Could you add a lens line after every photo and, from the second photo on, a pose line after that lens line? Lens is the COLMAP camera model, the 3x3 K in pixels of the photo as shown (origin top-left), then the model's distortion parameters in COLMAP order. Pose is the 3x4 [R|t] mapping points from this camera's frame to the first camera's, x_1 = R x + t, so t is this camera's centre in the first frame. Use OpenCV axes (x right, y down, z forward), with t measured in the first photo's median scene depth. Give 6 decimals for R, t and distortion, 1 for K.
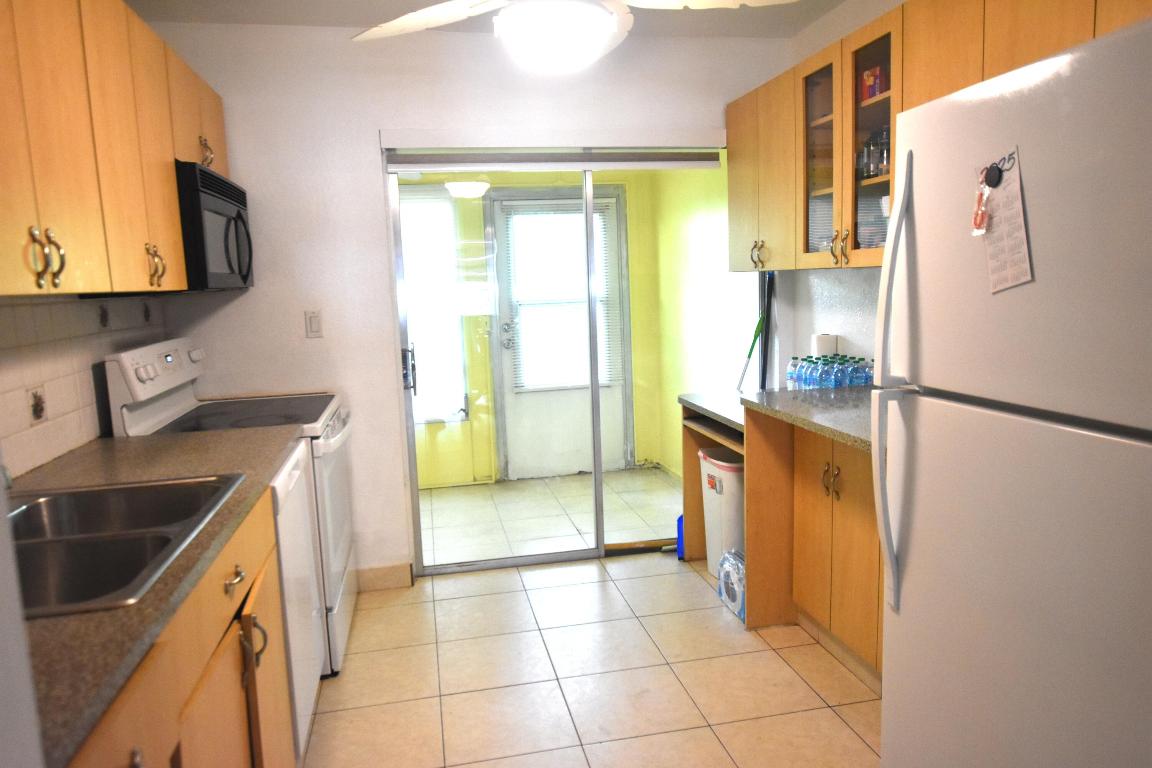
lens RADIAL K [[785.9, 0, 576.0], [0, 785.9, 384.0], [0, 0, 1]] dist [0.003644, 0.000612]
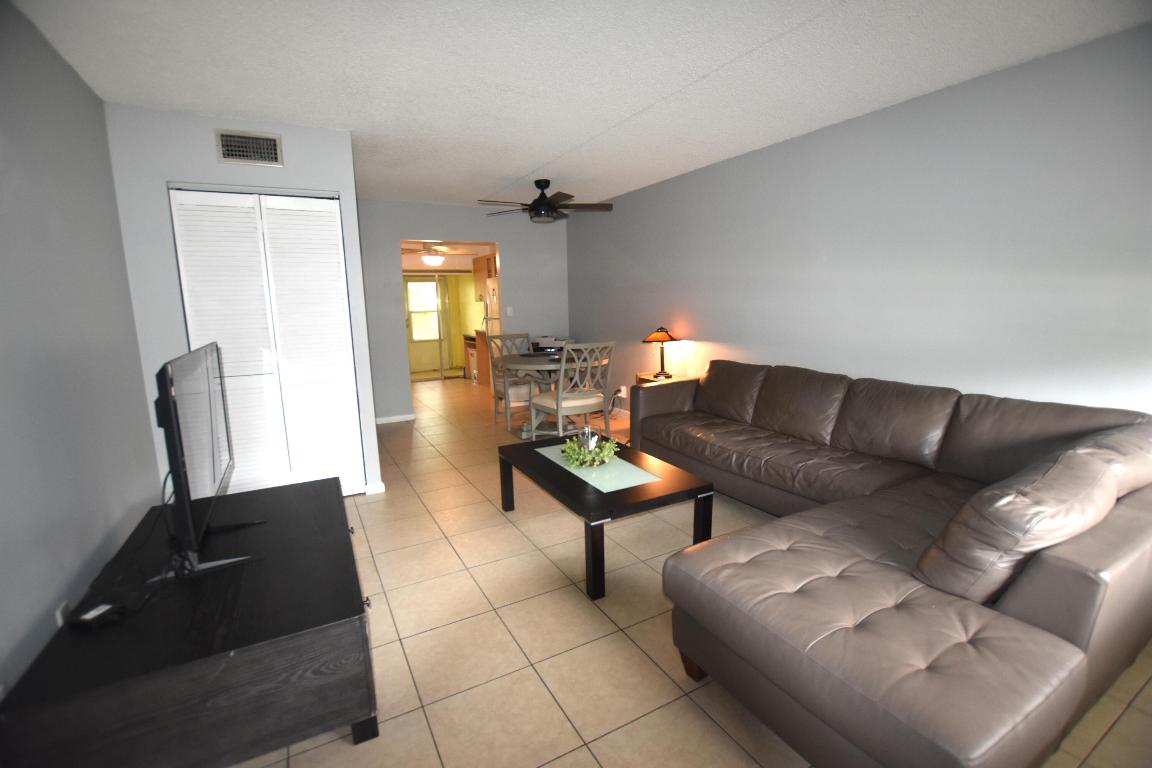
lens RADIAL K [[504.1, 0, 576.0], [0, 504.1, 384.0], [0, 0, 1]] dist [-0.029777, 0.000049]
pose [[0.959022, -0.022385, 0.282445, -0.037706], [0.016985, 0.999623, 0.021554, 0.206025], [-0.282822, -0.015873, 0.959041, -1.448428]]
